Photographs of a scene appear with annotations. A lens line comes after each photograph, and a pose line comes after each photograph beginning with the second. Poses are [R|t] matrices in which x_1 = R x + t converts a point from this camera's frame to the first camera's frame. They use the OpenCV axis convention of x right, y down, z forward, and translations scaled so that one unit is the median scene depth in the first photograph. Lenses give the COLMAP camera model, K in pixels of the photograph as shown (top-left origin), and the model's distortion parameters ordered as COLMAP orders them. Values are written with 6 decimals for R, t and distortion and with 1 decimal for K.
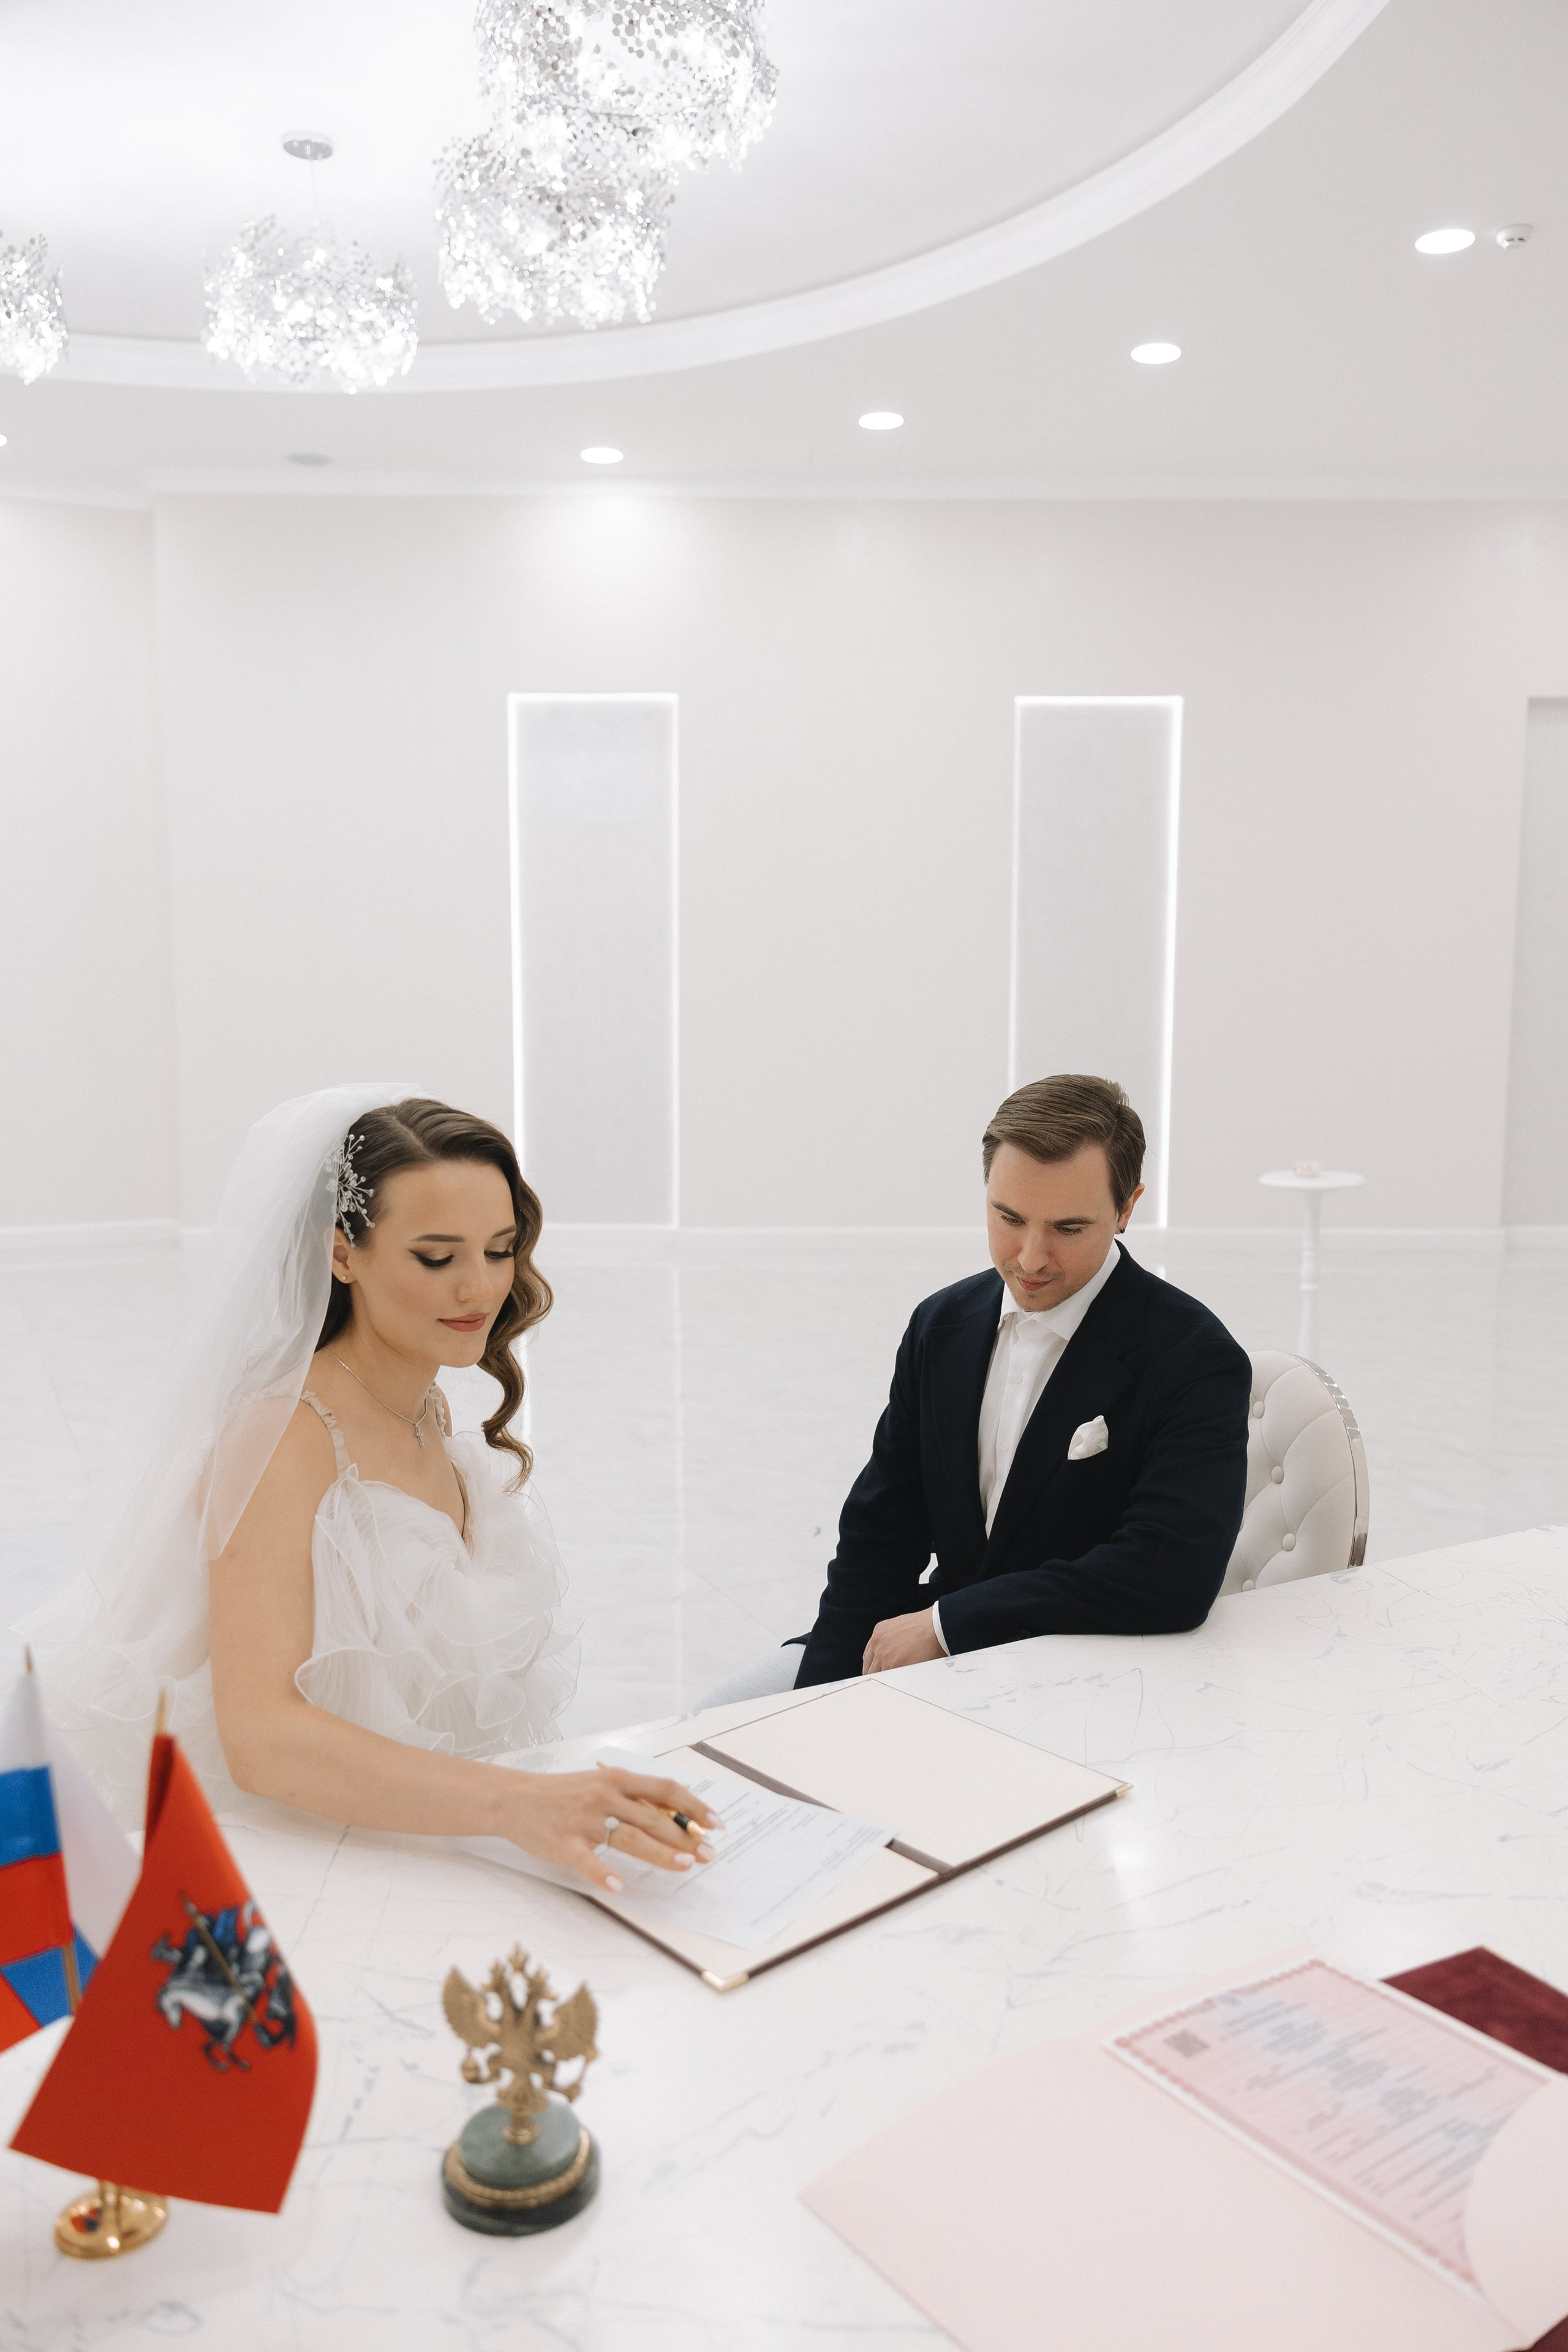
lens RADIAL K [[1773.3, 0, 787.6], [0, 1773.3, 1246.3], [0, 0, 1]] dist [0.026944, -0.038596]
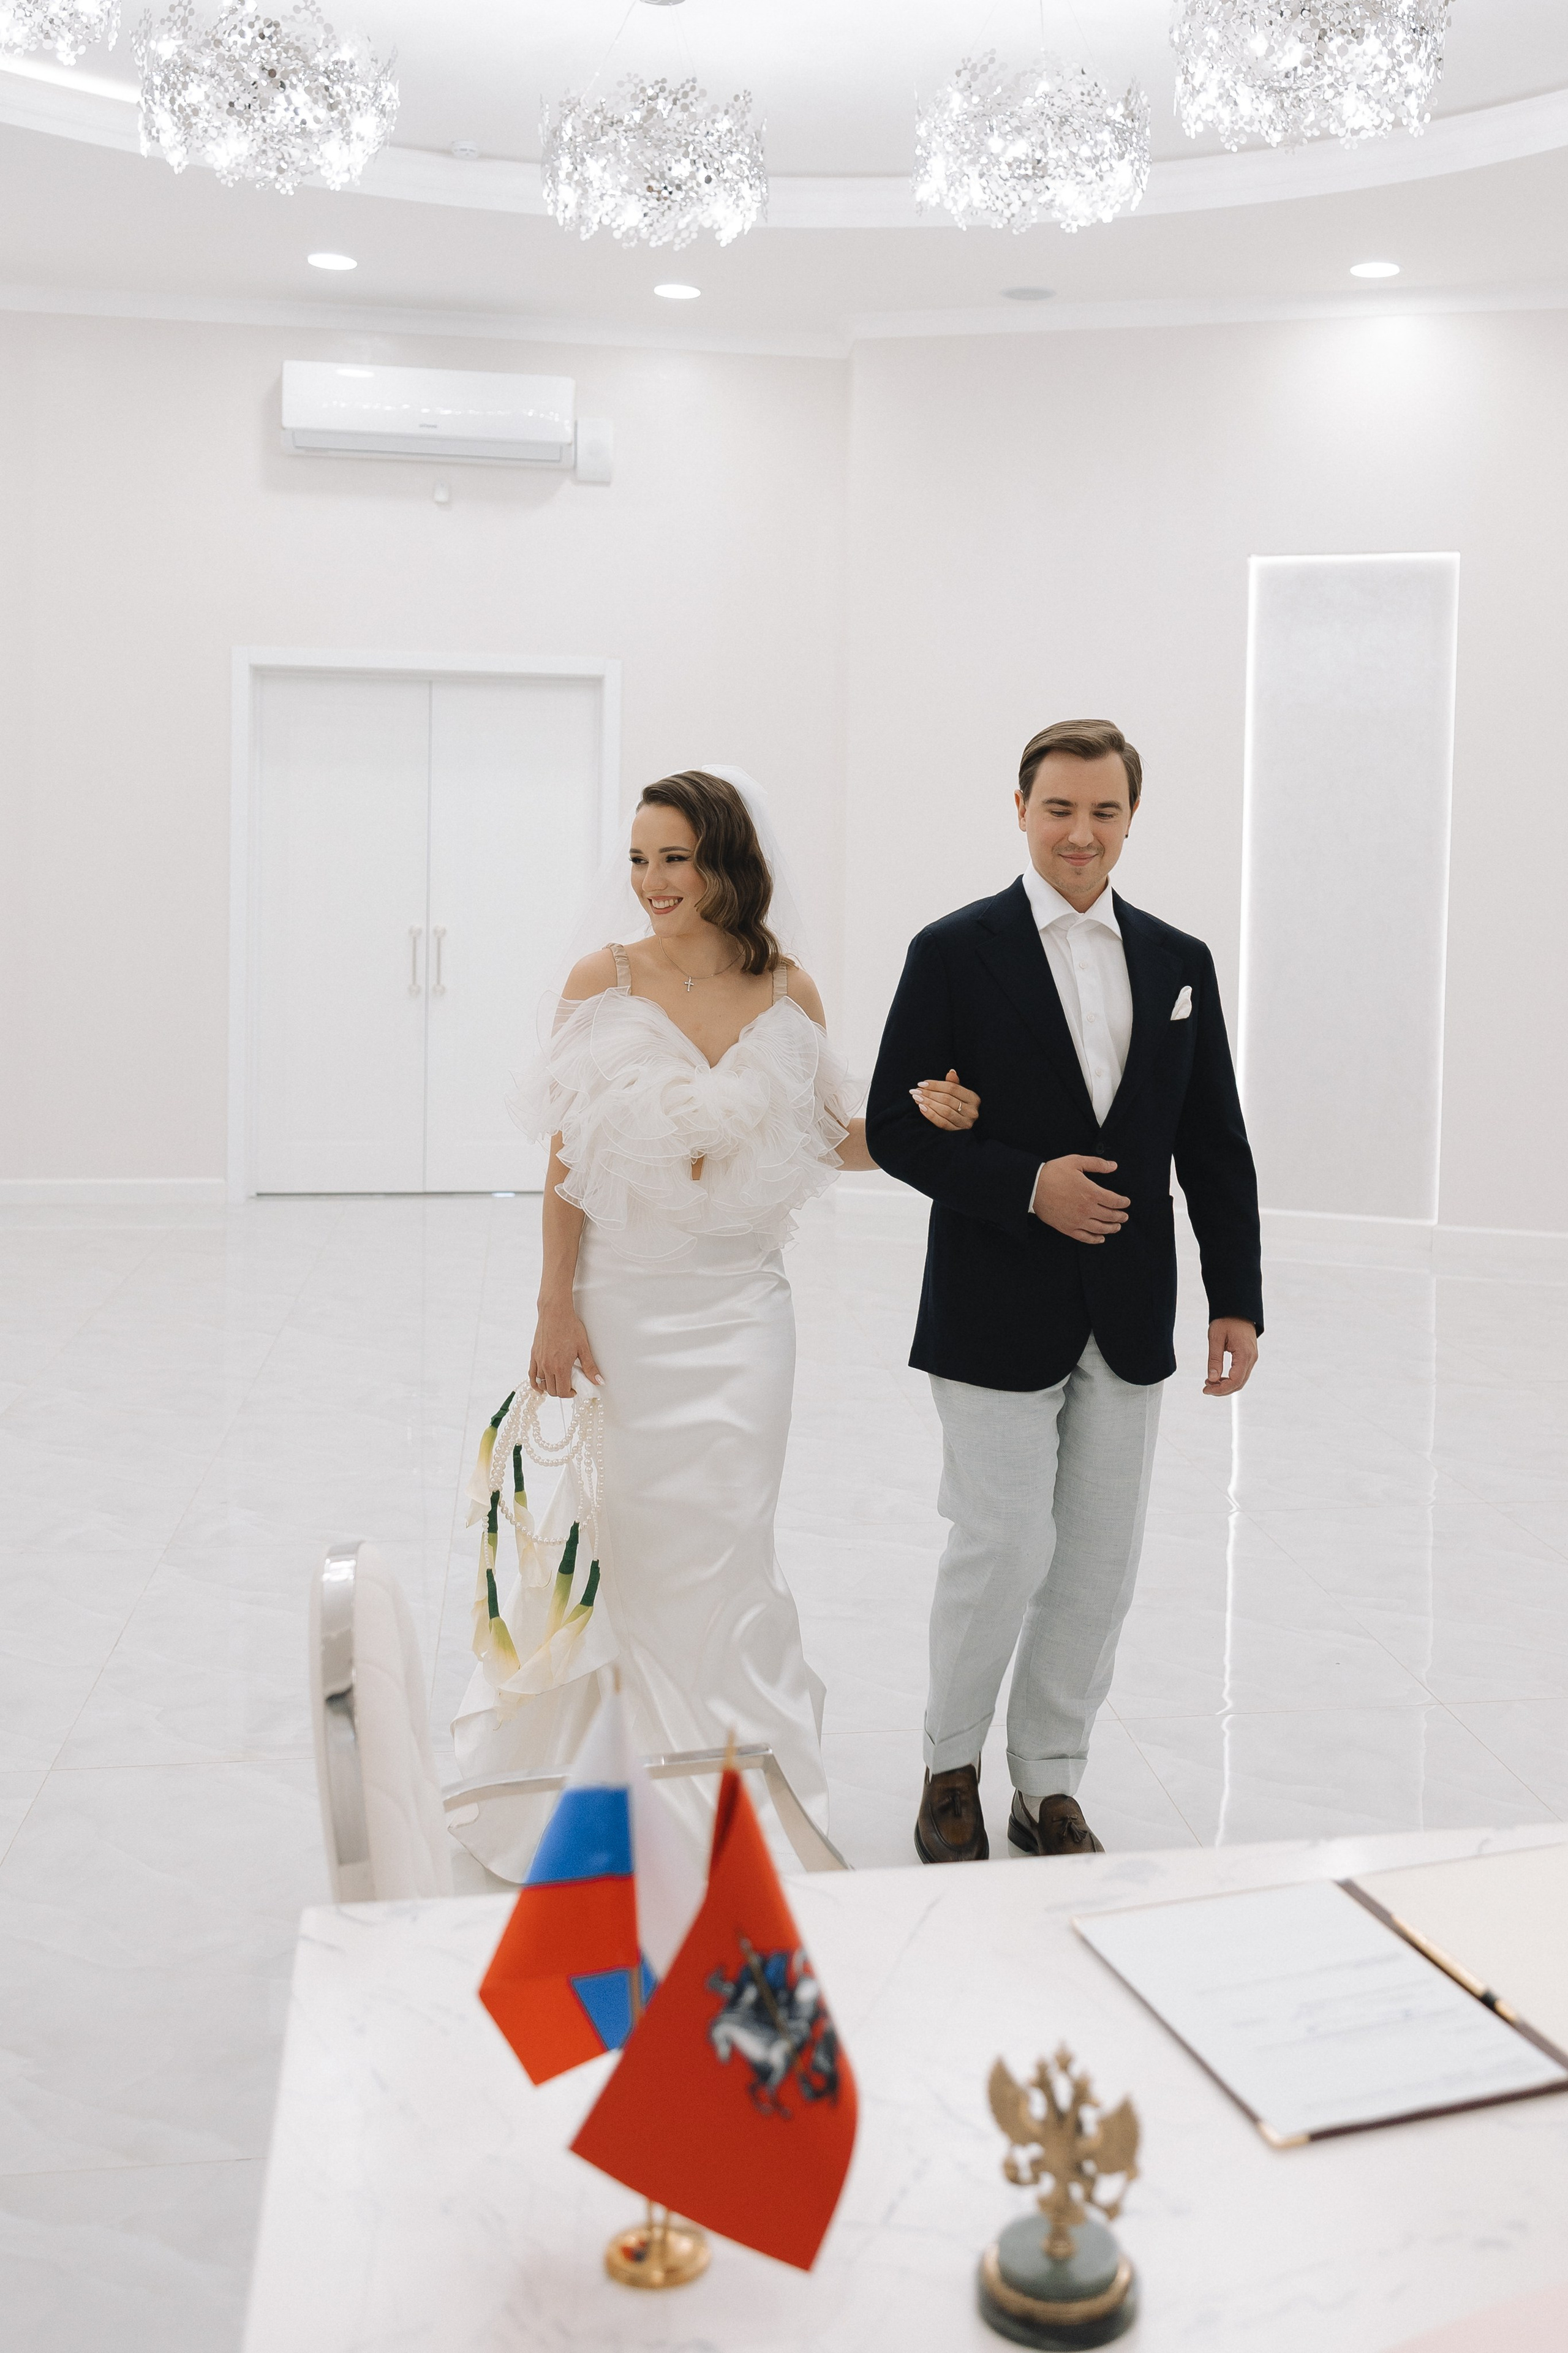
lens RADIAL K [[1786.1, 0, 784.0], [0, 1786.1, 1176.5], [0, 0, 1]] dist [0.000292, -0.004528]
pose [[0.947269, 0.031569, -0.318881, -0.078187], [-0.055897, 0.996157, -0.067429, 0.034259], [0.315527, 0.081698, 0.945393, 0.160644]]
